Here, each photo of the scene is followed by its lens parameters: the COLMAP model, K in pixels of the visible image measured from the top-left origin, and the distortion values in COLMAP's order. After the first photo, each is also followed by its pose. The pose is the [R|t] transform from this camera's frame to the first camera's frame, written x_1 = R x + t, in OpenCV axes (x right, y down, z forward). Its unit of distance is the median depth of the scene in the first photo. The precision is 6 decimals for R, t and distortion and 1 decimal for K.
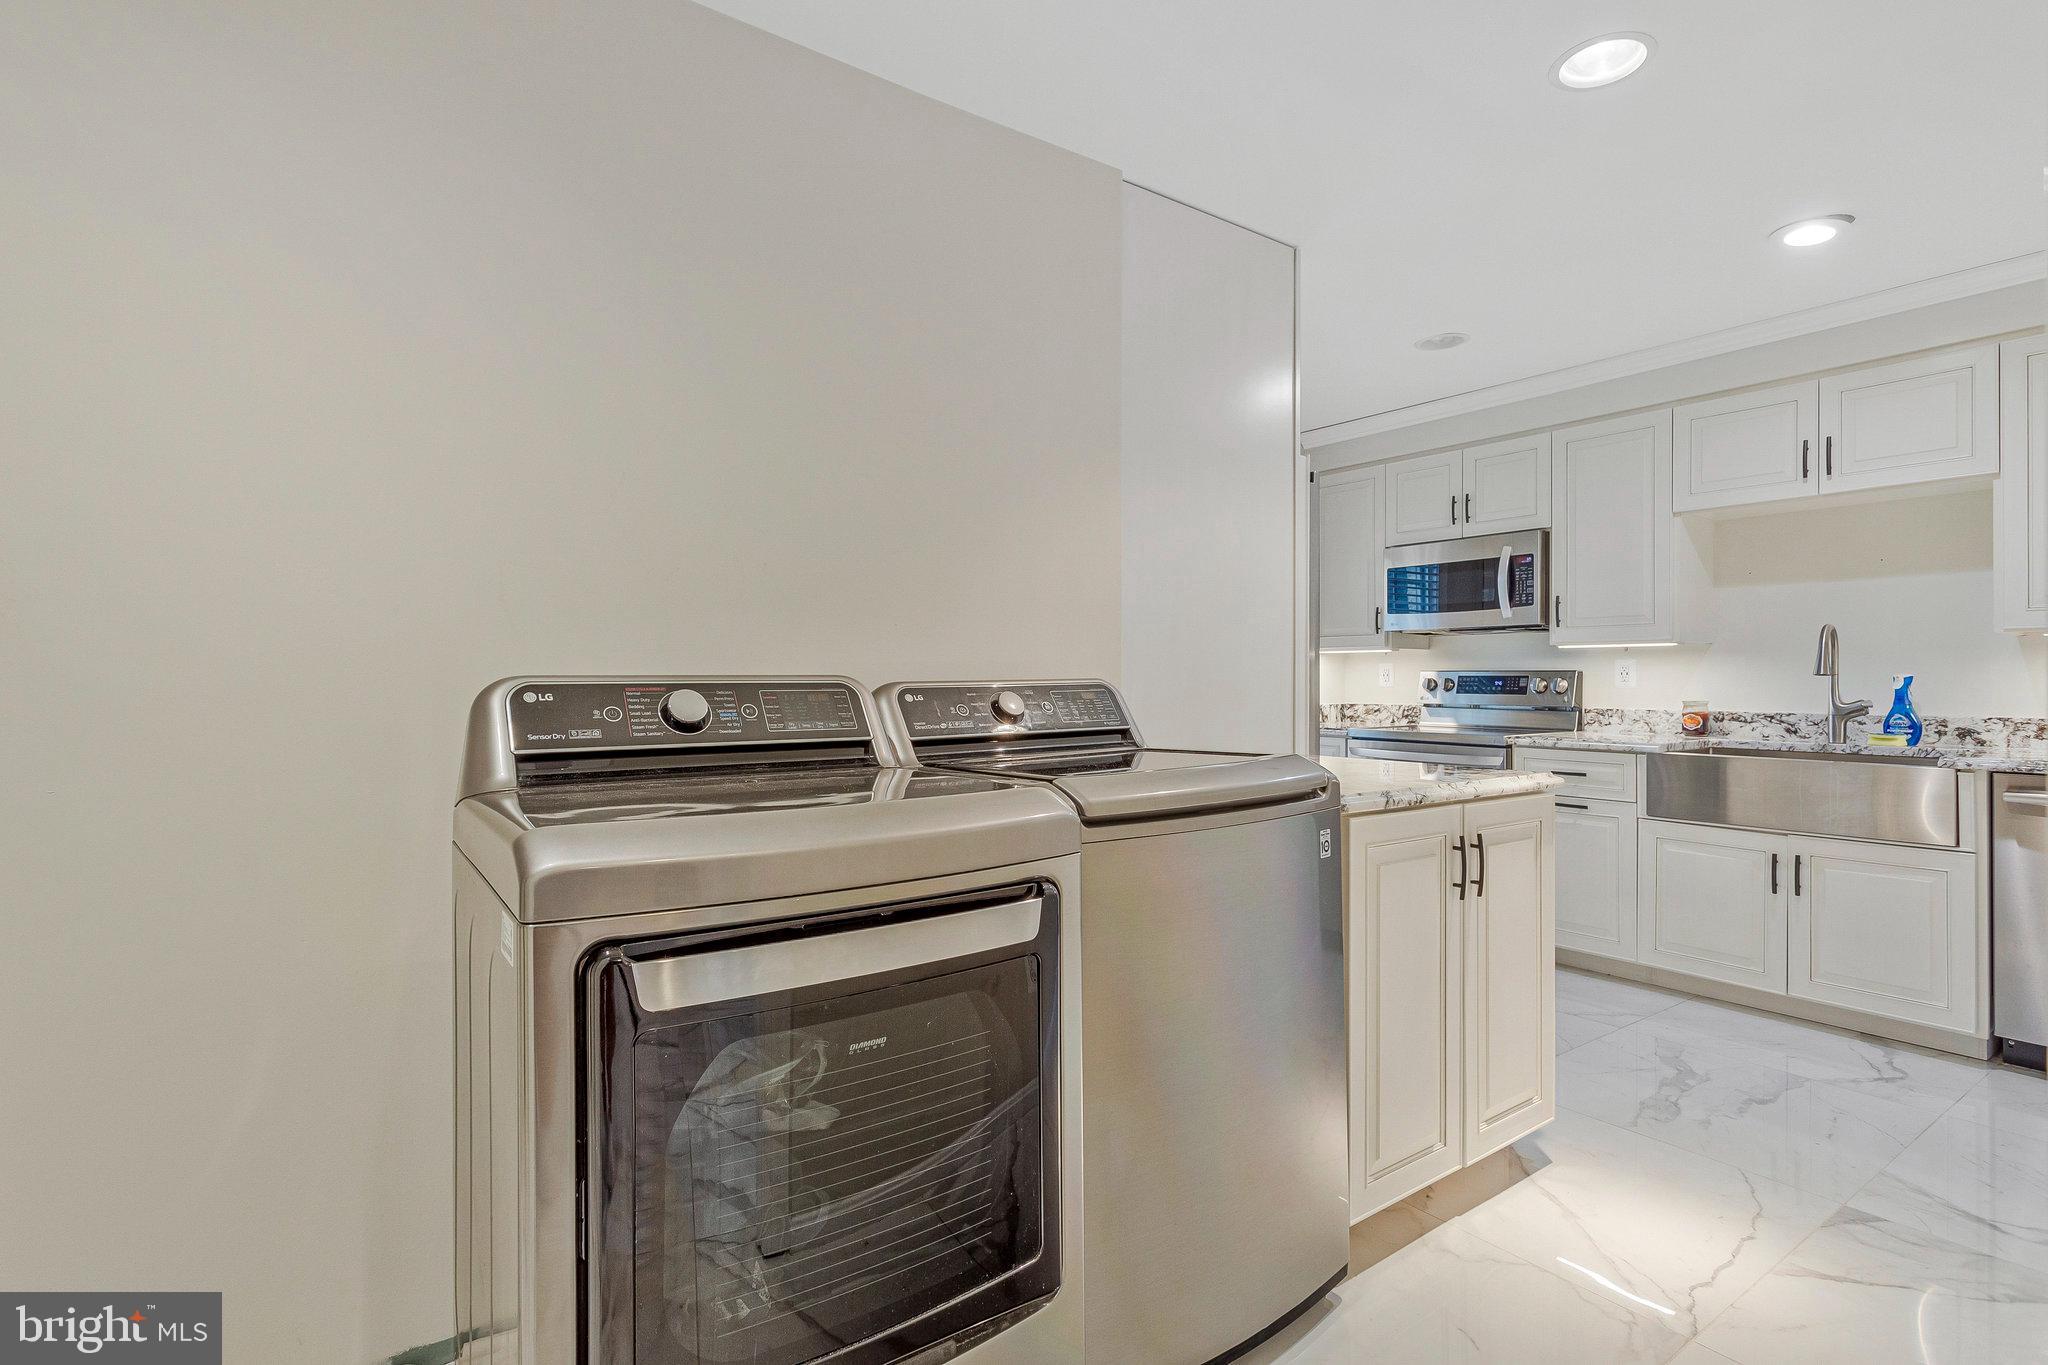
lens RADIAL K [[1020.6, 0, 1016.9], [0, 1020.6, 681.9], [0, 0, 1]] dist [0.006174, 0.002524]
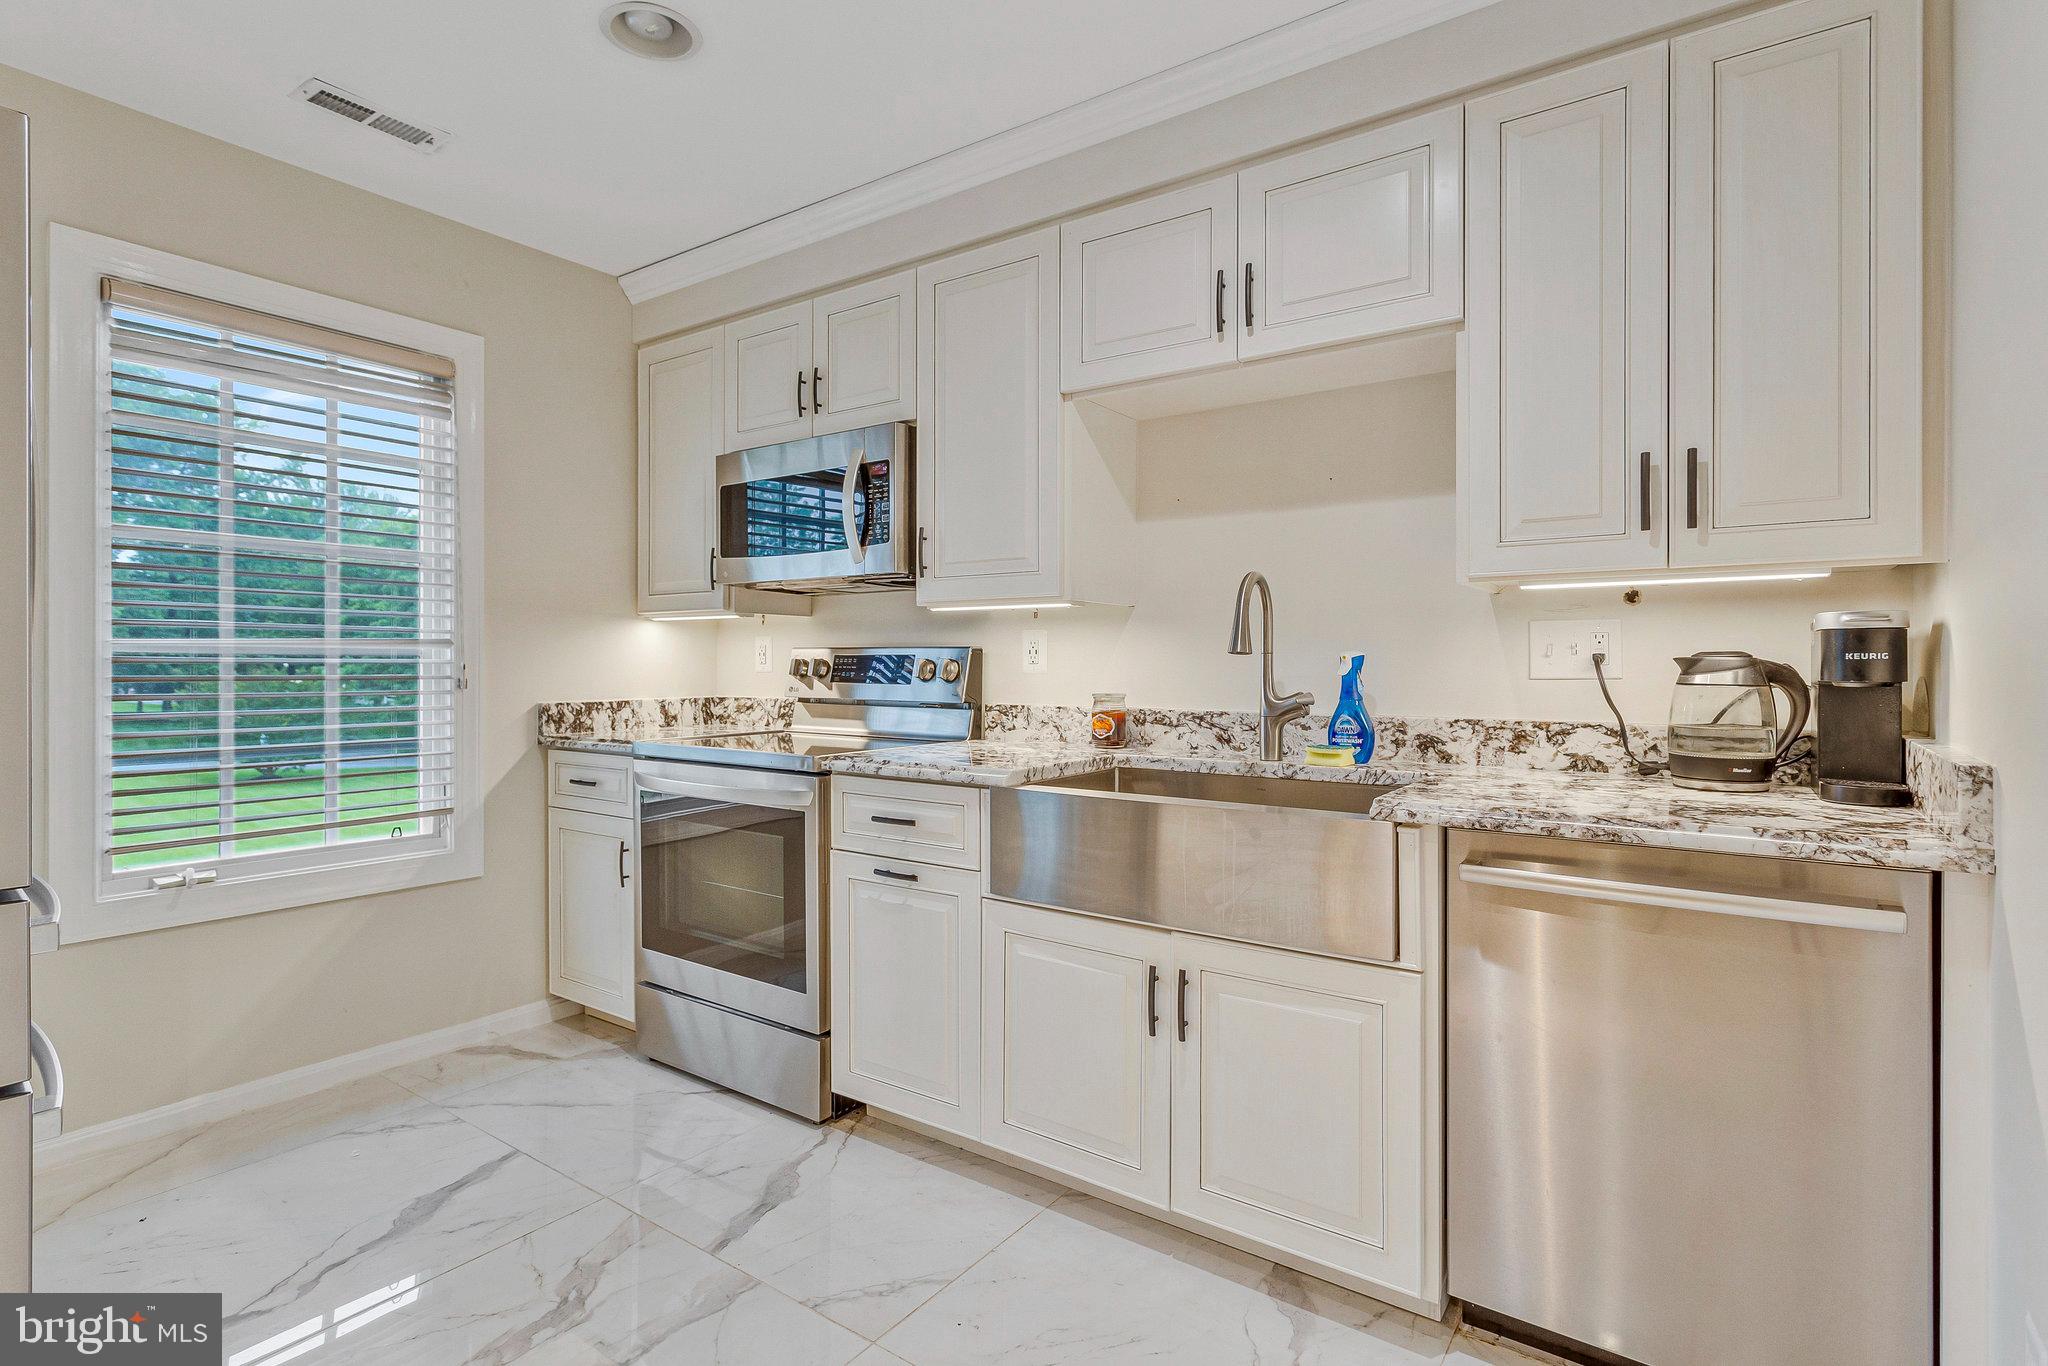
lens RADIAL K [[1020.6, 0, 1032.8], [0, 1020.6, 671.2], [0, 0, 1]] dist [0.006174, 0.002524]
pose [[0.945669, -0.002564, 0.325120, 0.428122], [0.000506, 0.999979, 0.006416, 0.000091], [-0.325130, -0.005903, 0.945651, 0.422572]]
